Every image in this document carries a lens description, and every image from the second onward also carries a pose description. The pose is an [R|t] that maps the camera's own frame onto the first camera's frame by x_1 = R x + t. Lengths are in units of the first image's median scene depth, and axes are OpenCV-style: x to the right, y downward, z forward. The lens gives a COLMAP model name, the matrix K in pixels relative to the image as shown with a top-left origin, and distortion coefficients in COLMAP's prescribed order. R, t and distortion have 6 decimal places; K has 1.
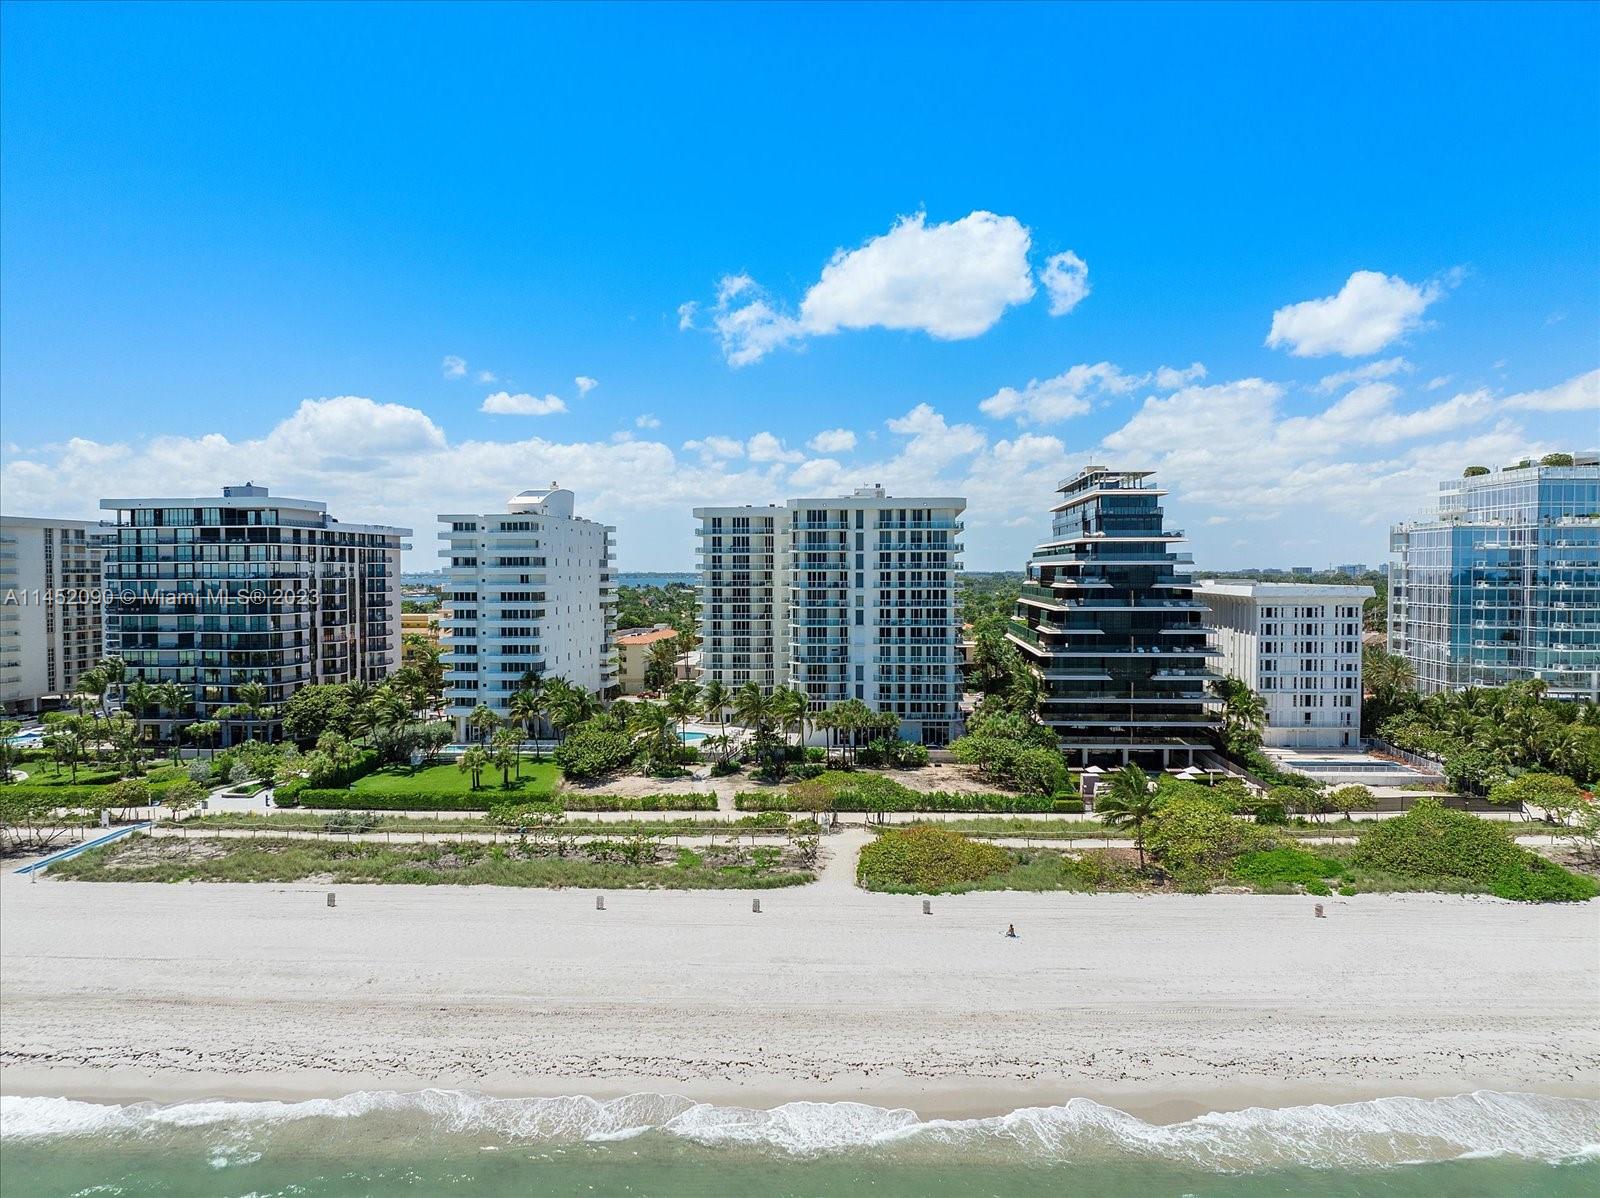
lens RADIAL K [[1133.8, 0, 800.7], [0, 1133.8, 629.9], [0, 0, 1]] dist [-0.033706, 0.006690]
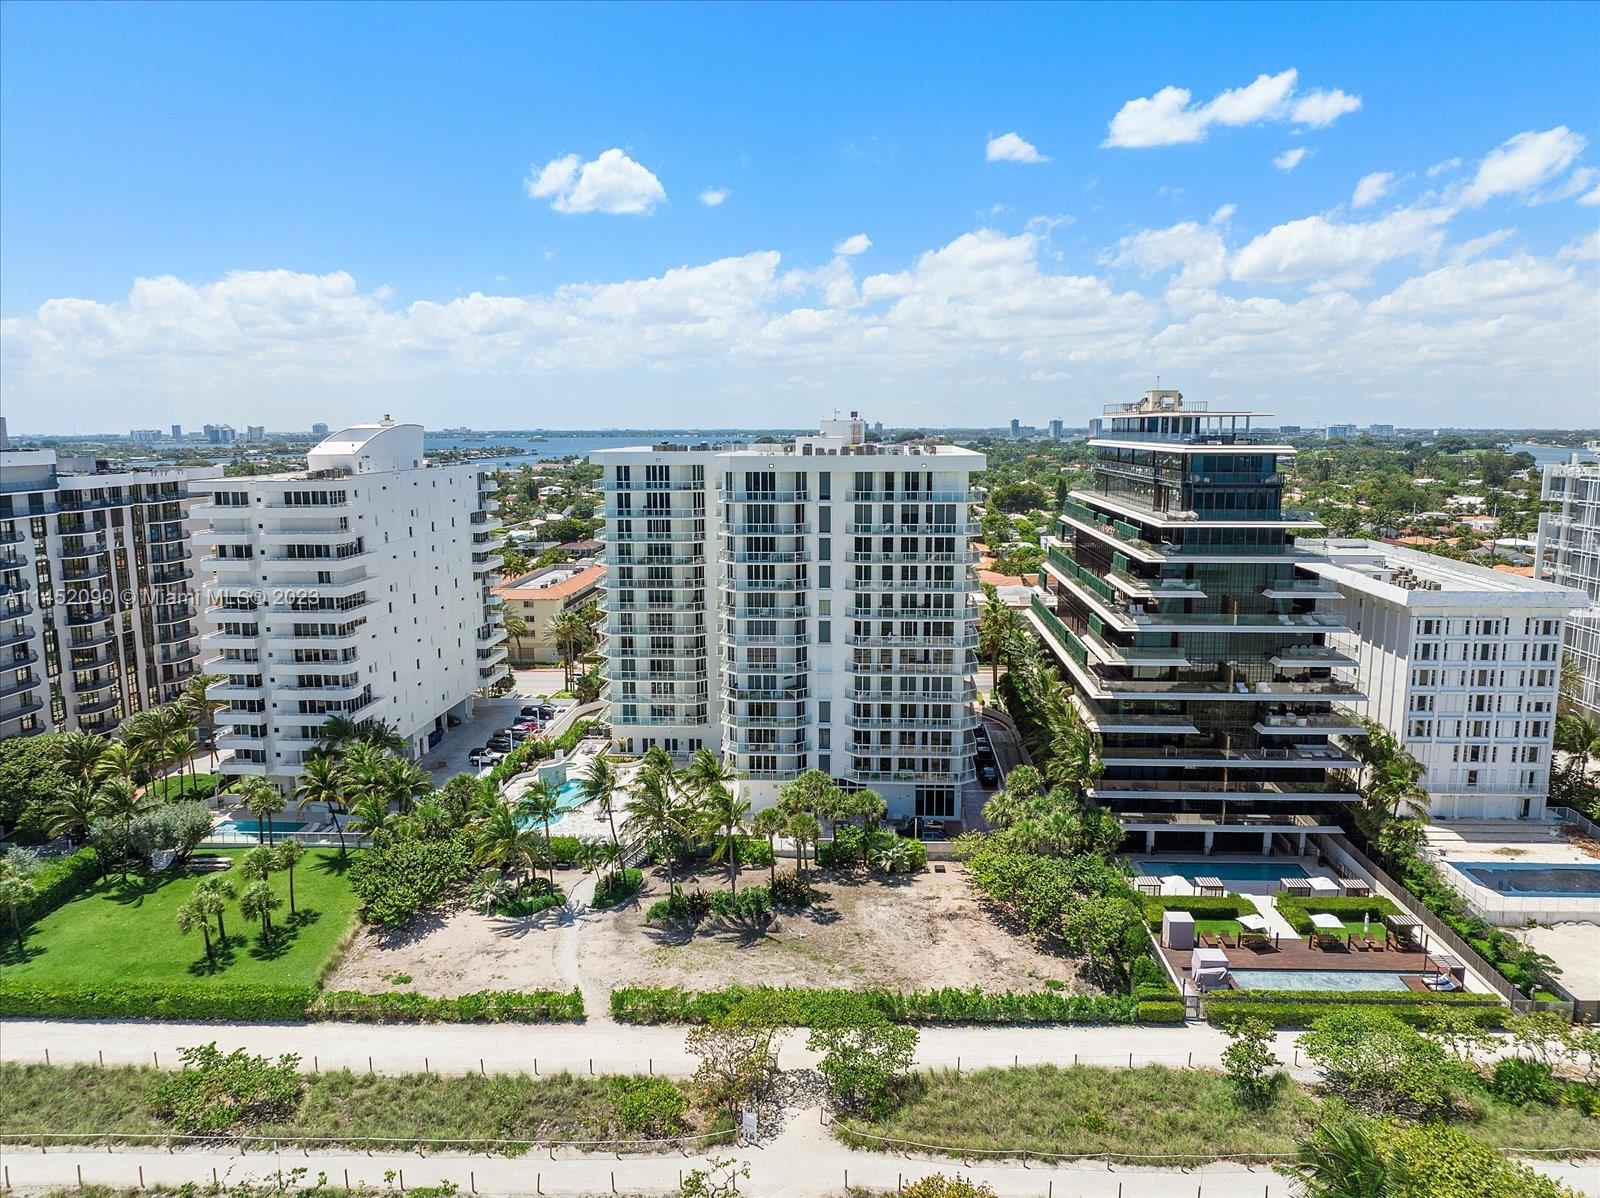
lens RADIAL K [[1133.8, 0, 800.7], [0, 1133.8, 629.9], [0, 0, 1]] dist [-0.033706, 0.006690]
pose [[0.999866, -0.004348, 0.015786, 0.027040], [0.002327, 0.992041, 0.125891, -0.097850], [-0.016208, -0.125837, 0.991918, 0.330500]]
